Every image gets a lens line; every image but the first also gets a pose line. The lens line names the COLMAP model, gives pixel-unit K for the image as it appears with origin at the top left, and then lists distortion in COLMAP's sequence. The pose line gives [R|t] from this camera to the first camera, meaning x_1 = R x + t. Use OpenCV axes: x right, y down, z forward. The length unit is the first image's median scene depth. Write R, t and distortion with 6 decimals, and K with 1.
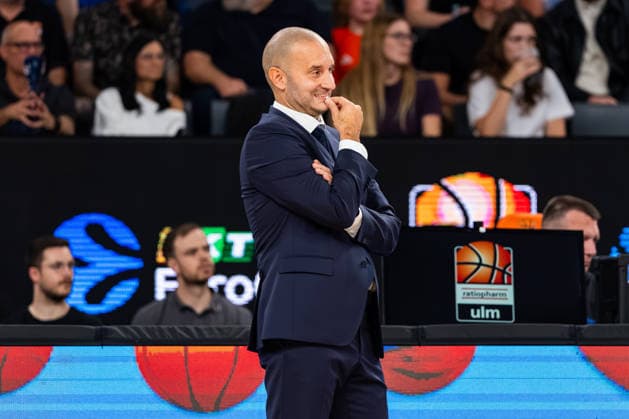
lens RADIAL K [[2819.8, 0, 314.5], [0, 2819.8, 209.5], [0, 0, 1]] dist [0.248303, -6.712492]
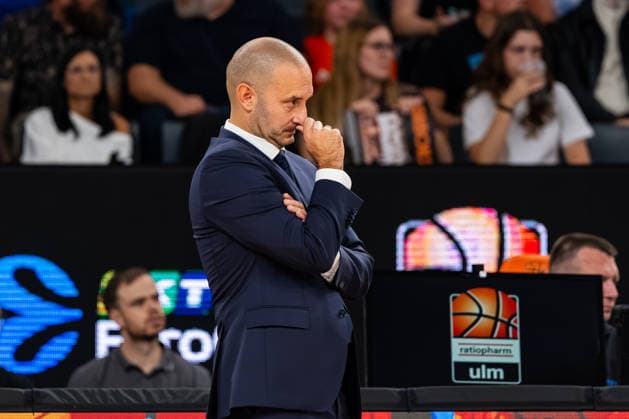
lens RADIAL K [[2819.8, 0, 314.5], [0, 2819.8, 209.5], [0, 0, 1]] dist [0.248303, -6.712492]
pose [[0.999750, -0.003031, 0.022137, -0.009608], [0.003200, 0.999966, -0.007572, -0.005973], [-0.022113, 0.007641, 0.999726, 0.154271]]
